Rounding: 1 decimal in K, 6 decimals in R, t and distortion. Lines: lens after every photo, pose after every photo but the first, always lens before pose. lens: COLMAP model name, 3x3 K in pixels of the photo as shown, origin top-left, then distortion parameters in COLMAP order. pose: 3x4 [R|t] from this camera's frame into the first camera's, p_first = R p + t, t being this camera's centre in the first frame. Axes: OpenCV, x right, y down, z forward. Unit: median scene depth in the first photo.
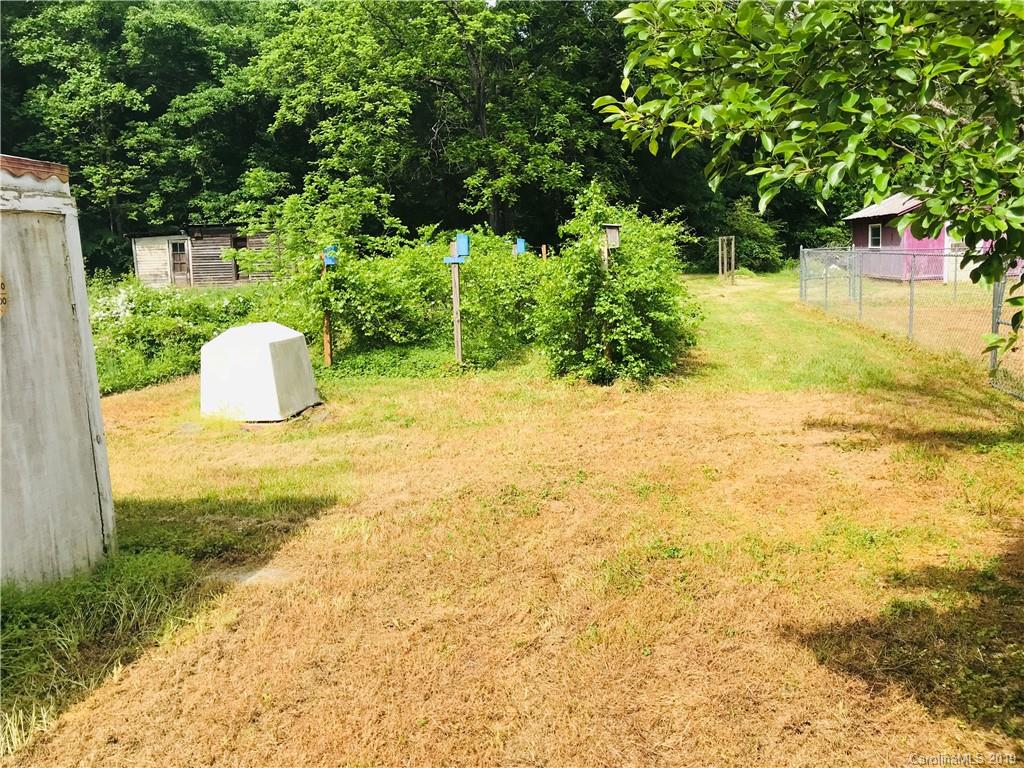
lens RADIAL K [[837.5, 0, 512.8], [0, 837.5, 383.0], [0, 0, 1]] dist [-0.005869, -0.001877]
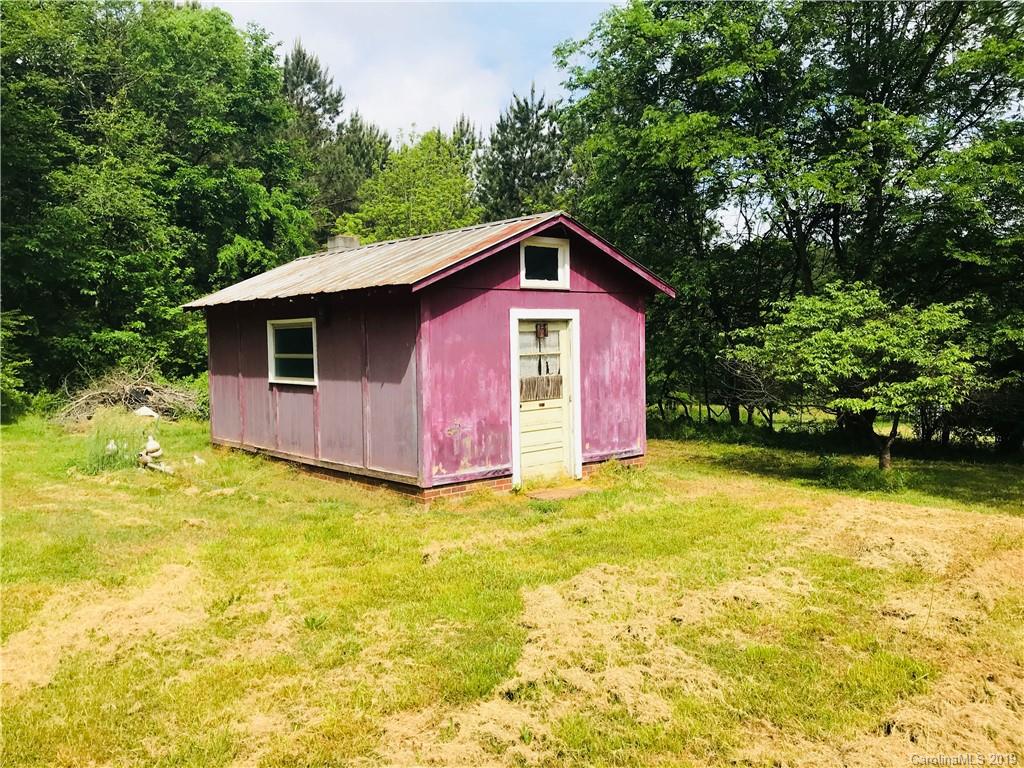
lens RADIAL K [[837.5, 0, 512.6], [0, 837.5, 381.9], [0, 0, 1]] dist [-0.005869, -0.001877]
pose [[0.673097, 0.008477, 0.739505, 0.223879], [0.091694, 0.991262, -0.094823, -0.117332], [-0.733848, 0.131634, 0.666438, 0.679957]]
